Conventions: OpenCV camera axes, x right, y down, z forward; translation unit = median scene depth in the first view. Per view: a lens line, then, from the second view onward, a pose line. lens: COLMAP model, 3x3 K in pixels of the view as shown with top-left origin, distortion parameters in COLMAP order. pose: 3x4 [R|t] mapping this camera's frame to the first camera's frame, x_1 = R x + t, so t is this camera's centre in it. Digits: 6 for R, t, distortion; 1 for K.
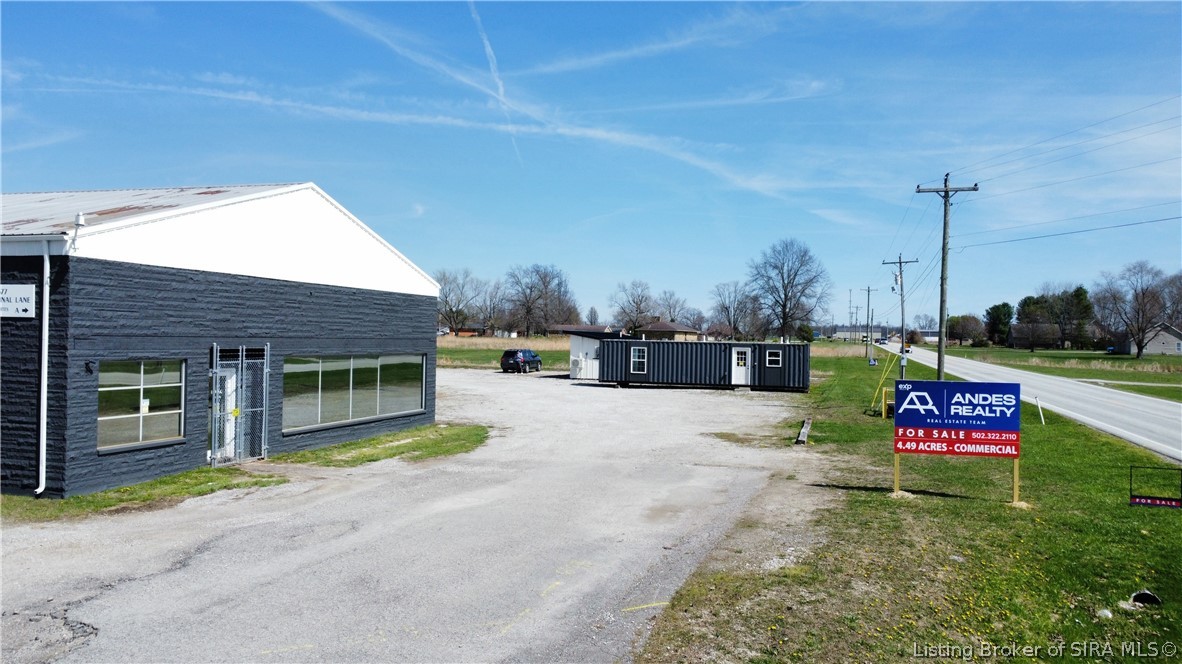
lens RADIAL K [[893.1, 0, 594.7], [0, 893.1, 335.5], [0, 0, 1]] dist [0.007529, -0.013475]
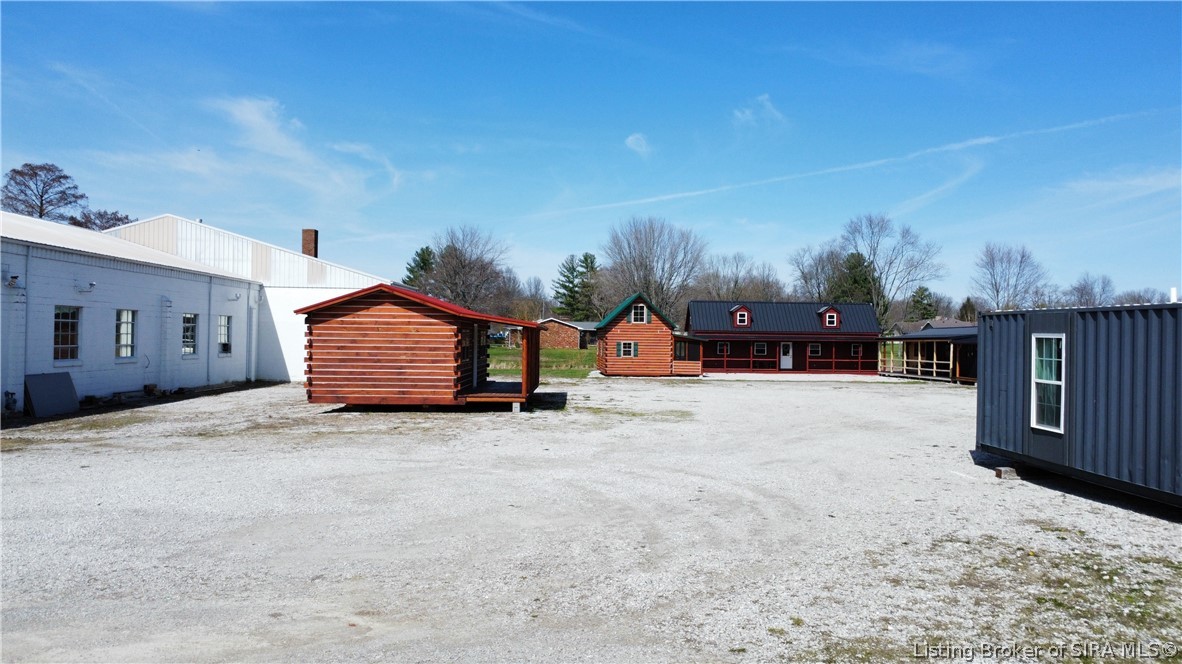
lens RADIAL K [[893.1, 0, 594.7], [0, 893.1, 335.5], [0, 0, 1]] dist [0.007529, -0.013475]
pose [[0.306802, -0.013679, -0.951675, 0.740817], [-0.007540, 0.999830, -0.016802, 0.055264], [0.951744, 0.012331, 0.306646, 2.239748]]
